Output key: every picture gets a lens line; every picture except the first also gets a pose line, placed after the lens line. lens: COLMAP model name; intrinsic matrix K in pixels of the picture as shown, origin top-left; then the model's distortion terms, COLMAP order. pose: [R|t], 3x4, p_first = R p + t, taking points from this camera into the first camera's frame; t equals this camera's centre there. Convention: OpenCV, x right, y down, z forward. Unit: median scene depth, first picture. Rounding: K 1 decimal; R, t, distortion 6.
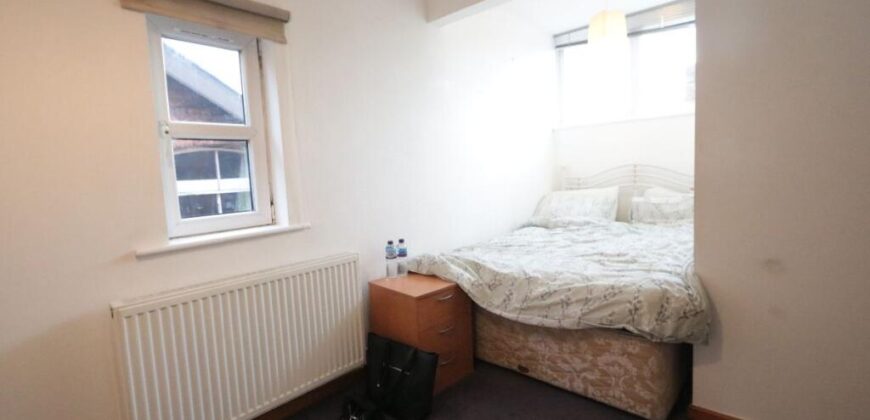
lens RADIAL K [[401.2, 0, 435.0], [0, 401.2, 210.0], [0, 0, 1]] dist [-0.000623, -0.000135]
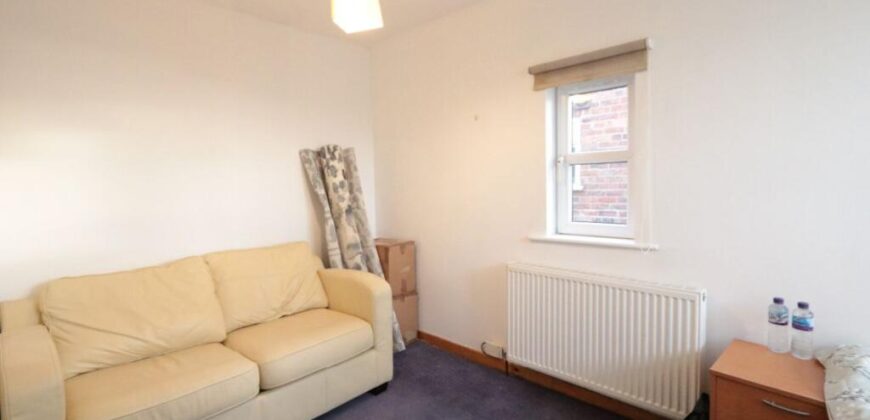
lens RADIAL K [[401.2, 0, 435.0], [0, 401.2, 210.0], [0, 0, 1]] dist [-0.000623, -0.000135]
pose [[-0.053623, 0.115889, -0.991814, 0.666786], [-0.071348, 0.990259, 0.119565, -0.129251], [0.996009, 0.077176, -0.044832, 0.487898]]
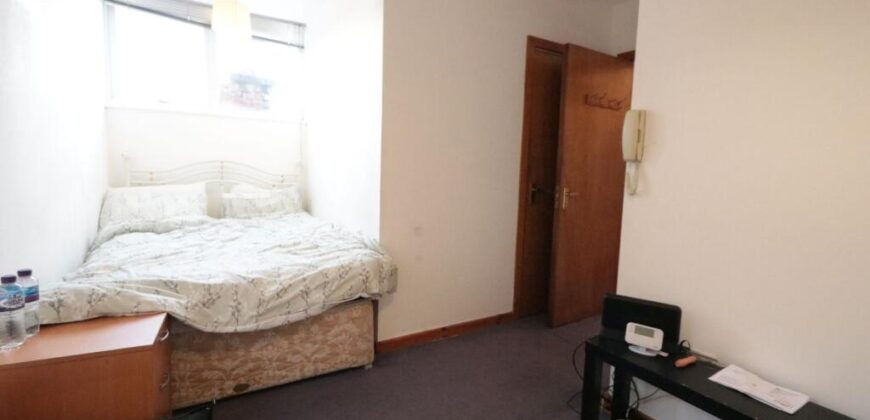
lens RADIAL K [[401.2, 0, 435.0], [0, 401.2, 210.0], [0, 0, 1]] dist [-0.000623, -0.000135]
pose [[0.281520, -0.048397, 0.958334, -0.514796], [0.051647, 0.998044, 0.035230, 0.001487], [-0.958164, 0.039578, 0.283469, 0.358083]]
